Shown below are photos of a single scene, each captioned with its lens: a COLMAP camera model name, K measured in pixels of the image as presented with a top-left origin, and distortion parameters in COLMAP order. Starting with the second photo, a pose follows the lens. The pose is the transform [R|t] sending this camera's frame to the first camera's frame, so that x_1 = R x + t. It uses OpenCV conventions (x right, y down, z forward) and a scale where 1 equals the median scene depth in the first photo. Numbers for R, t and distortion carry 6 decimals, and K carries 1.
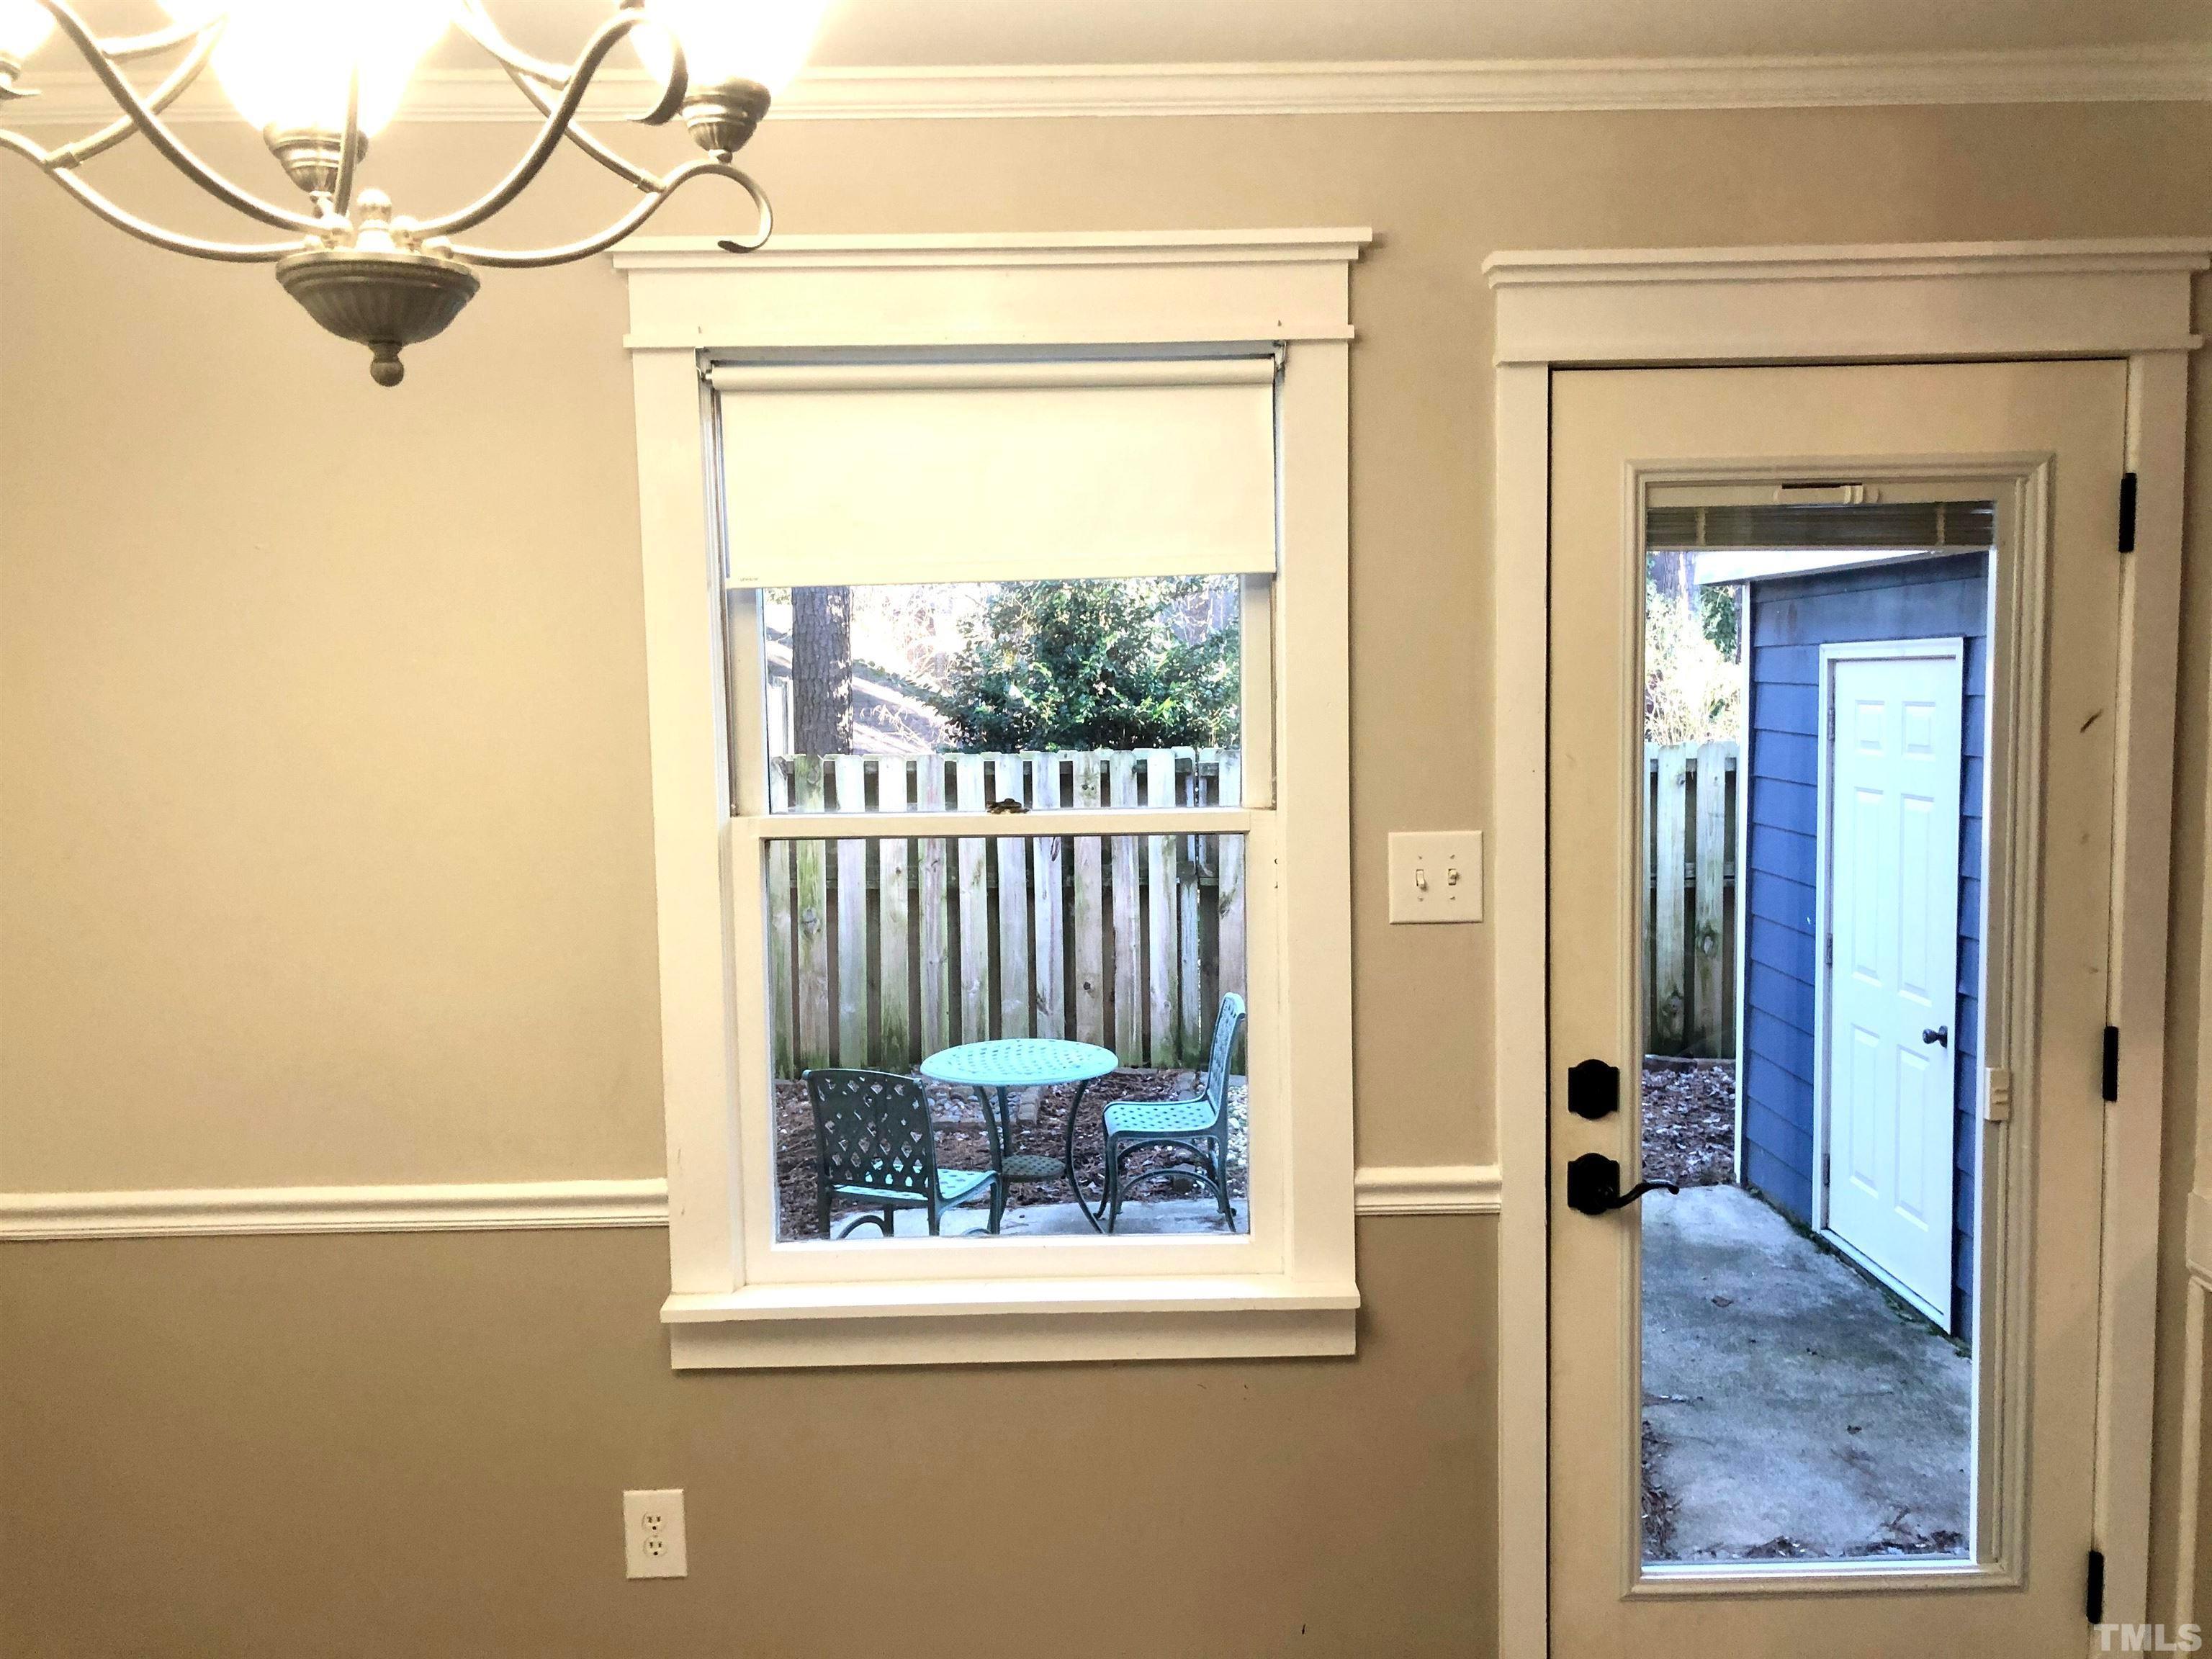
lens RADIAL K [[1817.7, 0, 1098.9], [0, 1817.7, 819.4], [0, 0, 1]] dist [0.104966, -0.265107]
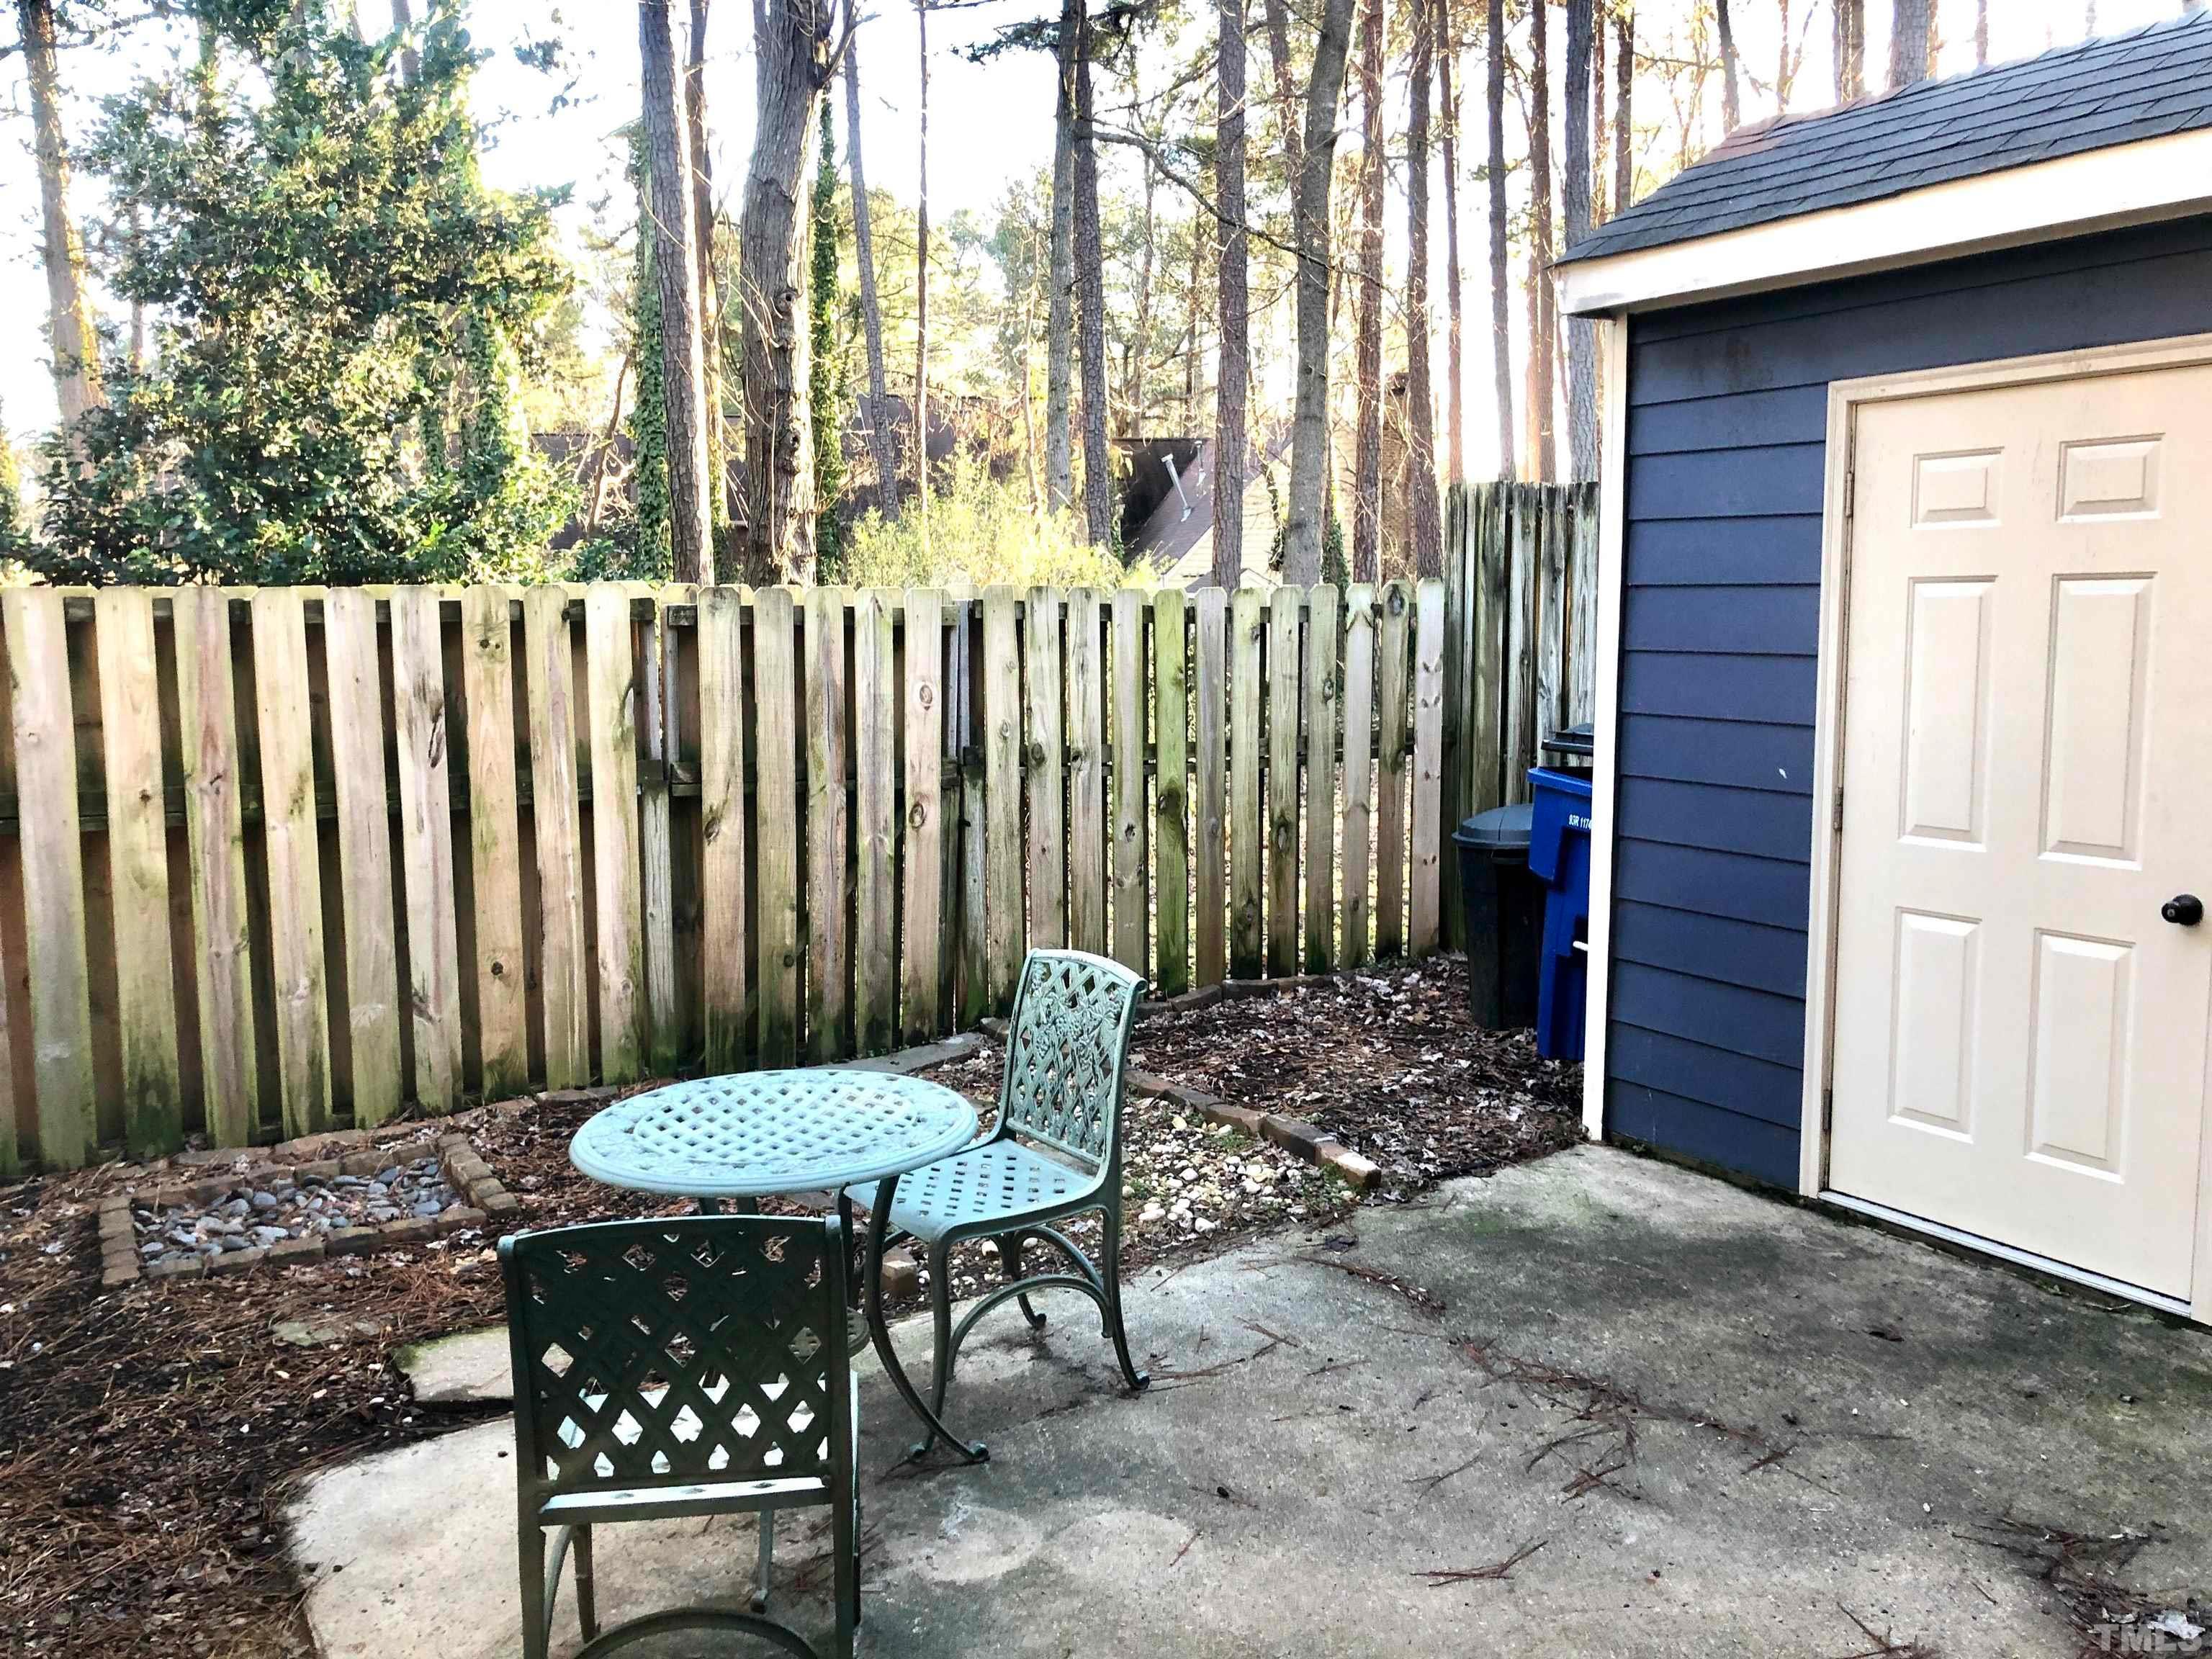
lens RADIAL K [[1791.1, 0, 1102.4], [0, 1791.1, 817.8], [0, 0, 1]] dist [0.124936, -0.261876]
pose [[0.847766, -0.054551, 0.527558, -0.200038], [0.038014, 0.998388, 0.042150, 0.029275], [-0.529006, -0.015678, 0.848473, 0.481327]]
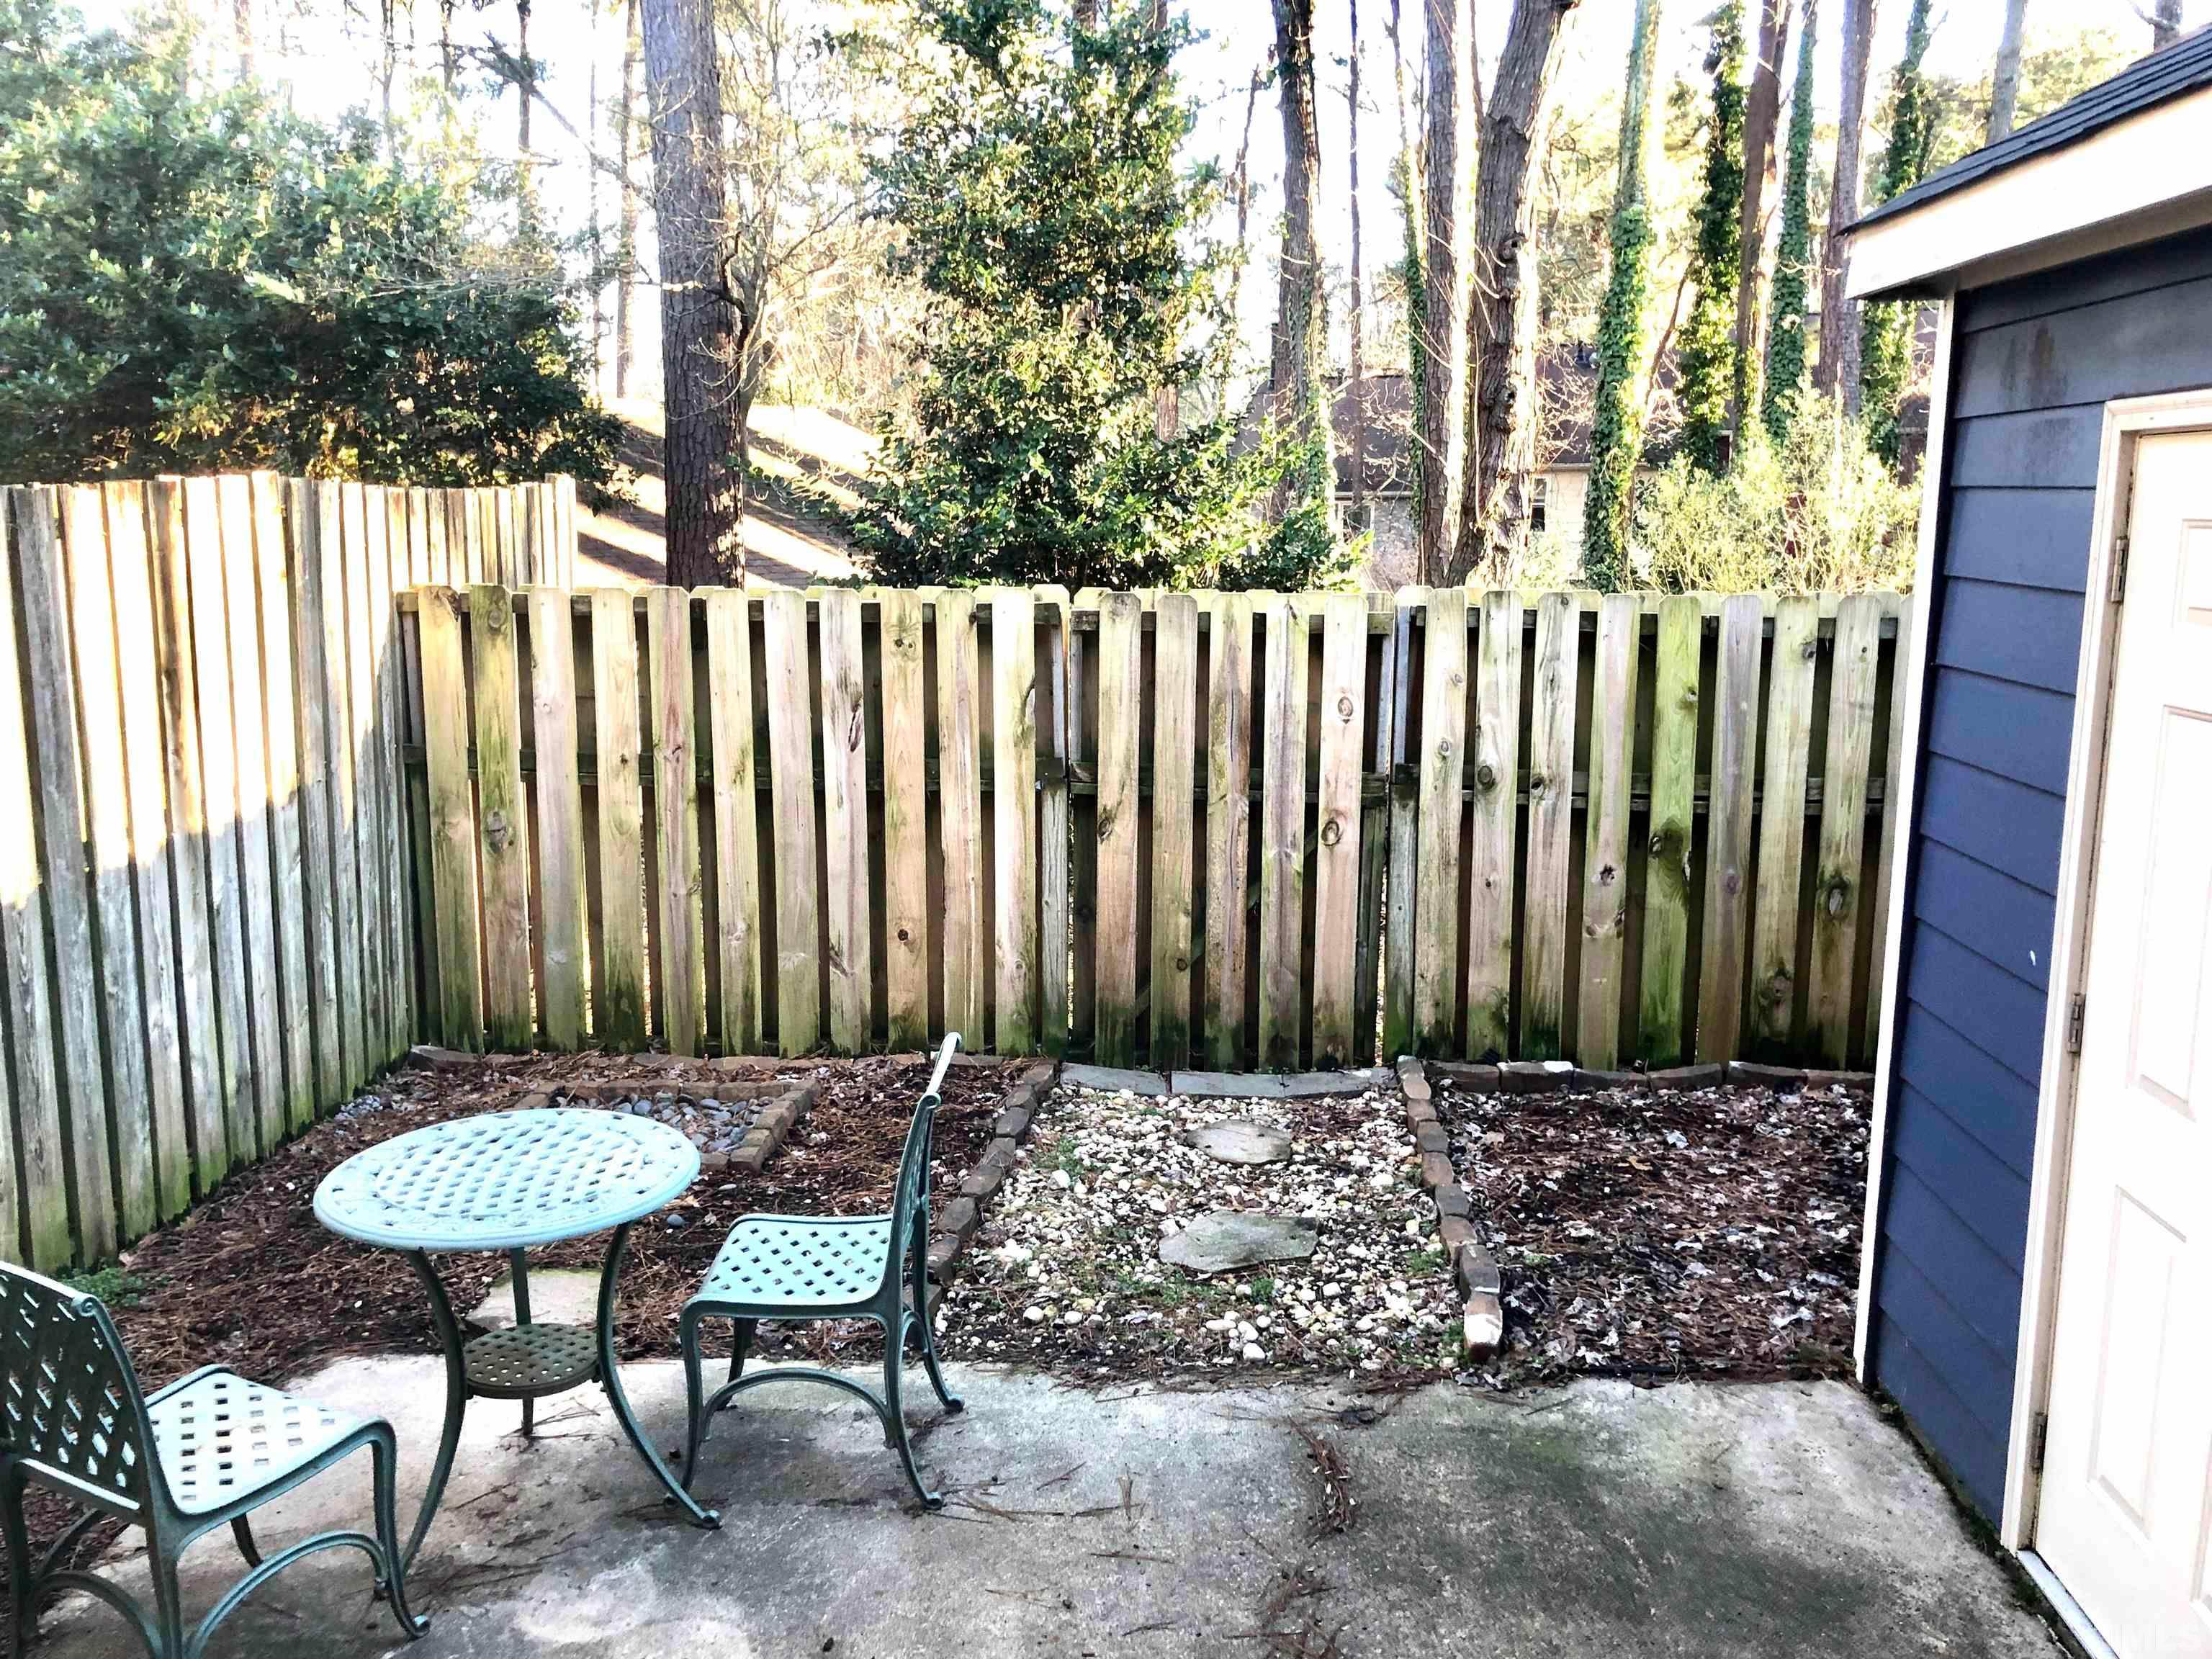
lens RADIAL K [[1802.3, 0, 1103.6], [0, 1802.3, 821.4], [0, 0, 1]] dist [0.062757, -0.072283]
pose [[0.997361, 0.029421, -0.066380, 0.146159], [-0.023036, 0.995211, 0.094992, -0.022061], [0.068857, -0.093212, 0.993262, 0.436363]]
